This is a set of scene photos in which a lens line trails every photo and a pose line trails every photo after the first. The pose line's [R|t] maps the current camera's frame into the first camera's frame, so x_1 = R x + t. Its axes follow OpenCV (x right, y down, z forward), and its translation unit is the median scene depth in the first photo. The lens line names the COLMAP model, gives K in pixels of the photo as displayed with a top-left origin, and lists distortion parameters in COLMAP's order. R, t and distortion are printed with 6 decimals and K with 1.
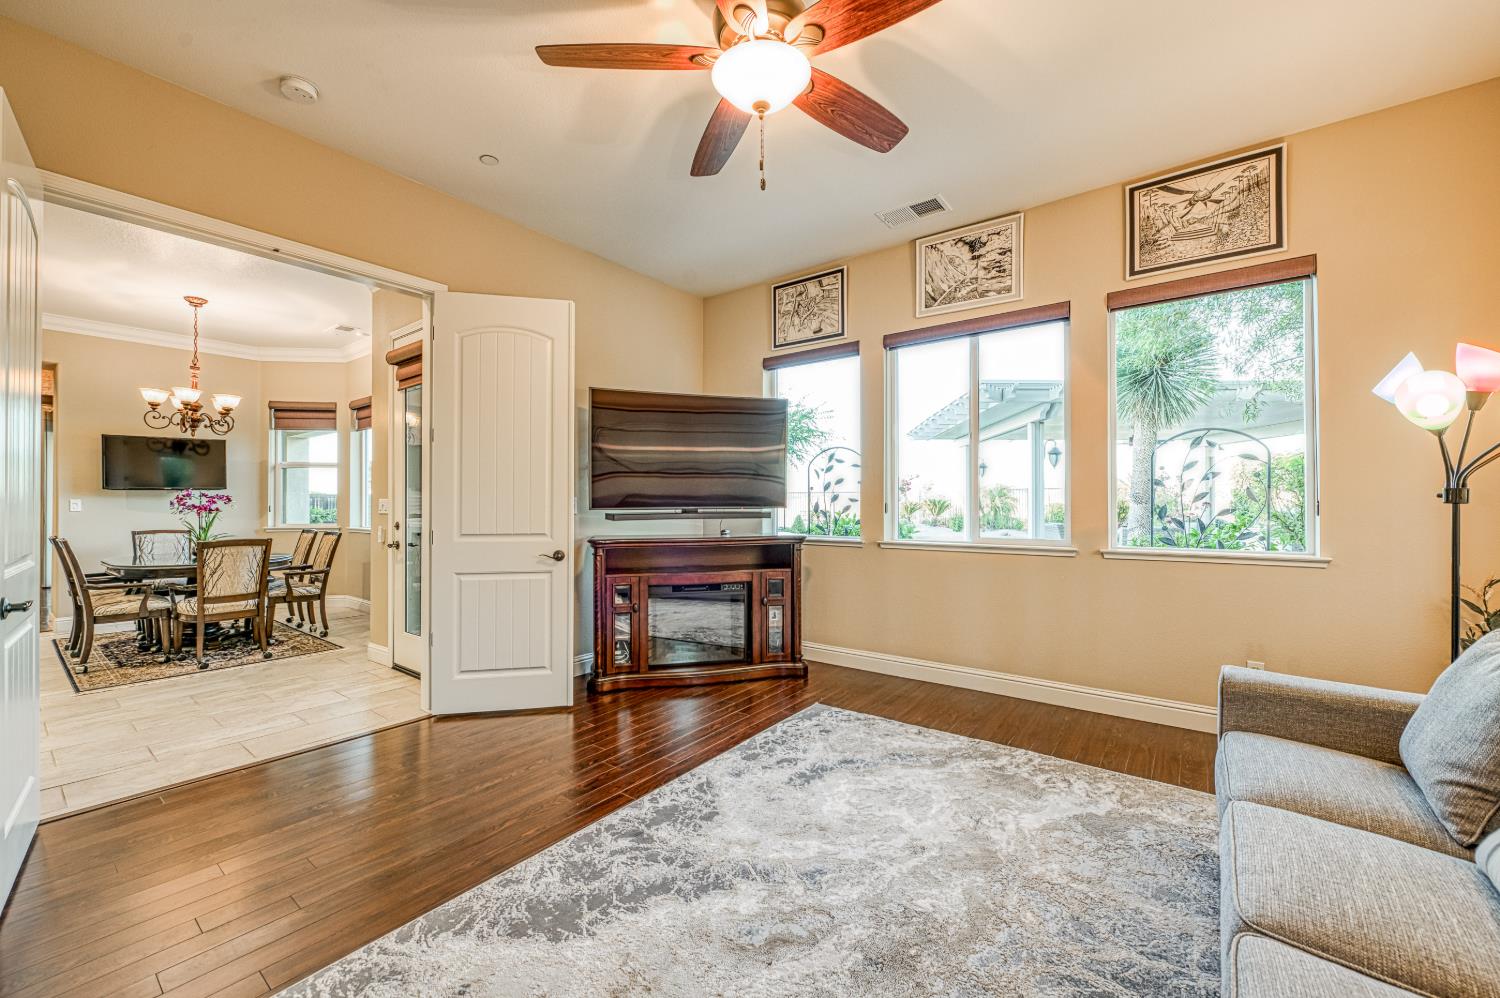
lens RADIAL K [[592.8, 0, 764.5], [0, 592.8, 499.0], [0, 0, 1]] dist [-0.000574, -0.000563]
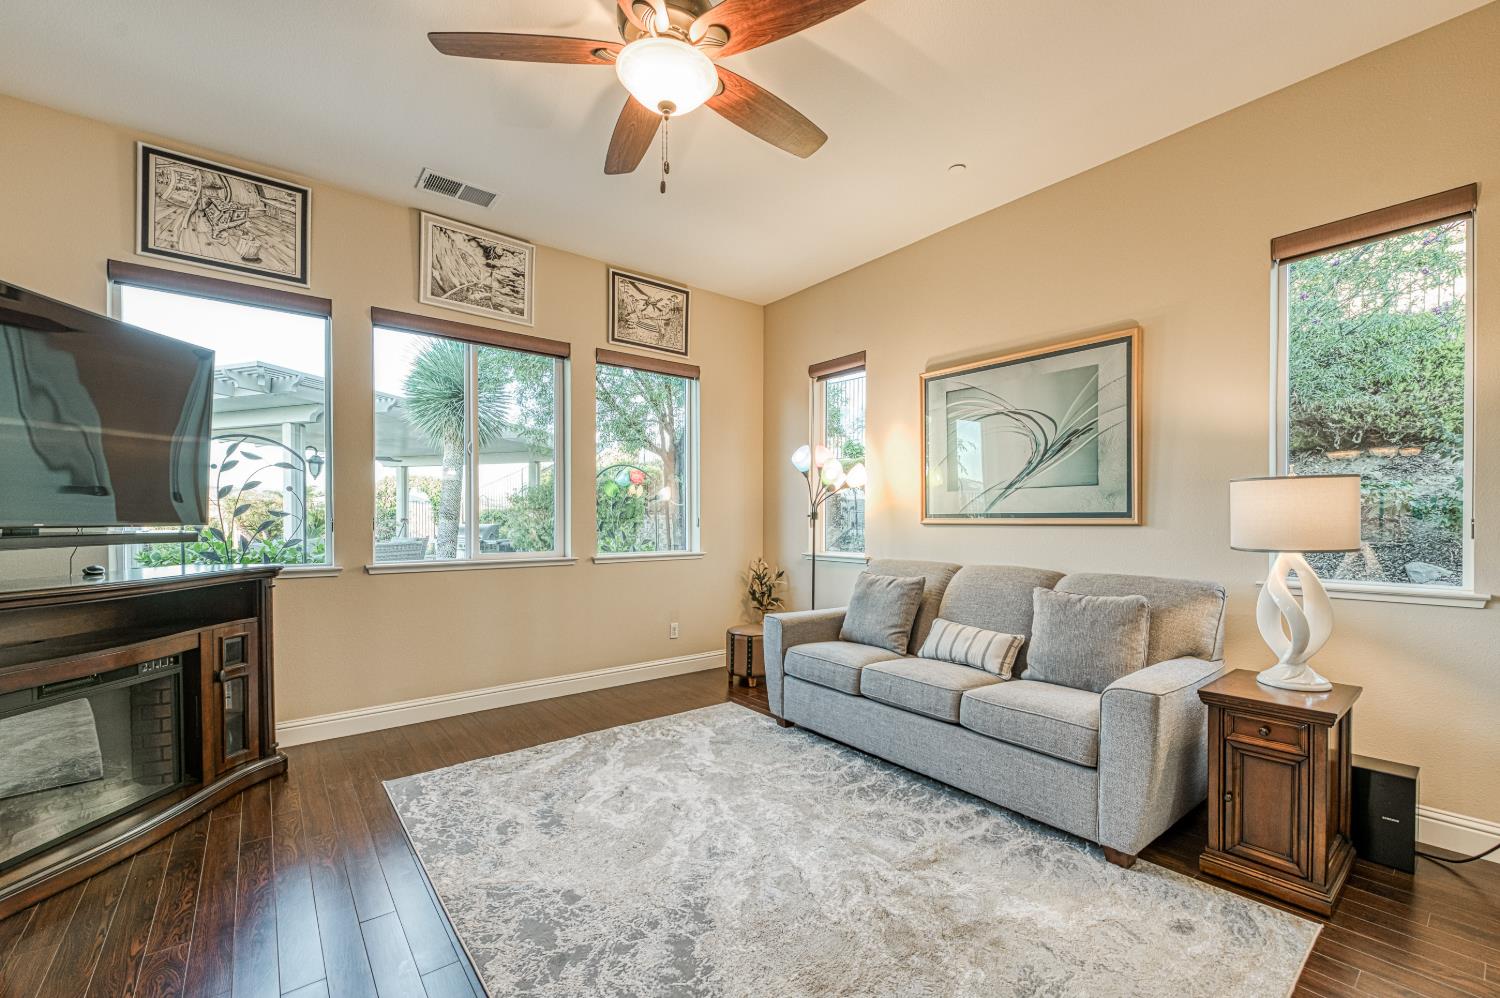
lens RADIAL K [[614.0, 0, 747.6], [0, 614.0, 523.8], [0, 0, 1]] dist [-0.000158, -0.000245]
pose [[0.256945, -0.004179, 0.966417, -0.525580], [-0.009228, 0.999934, 0.006778, 0.005206], [-0.966382, -0.010660, 0.256890, 0.338524]]
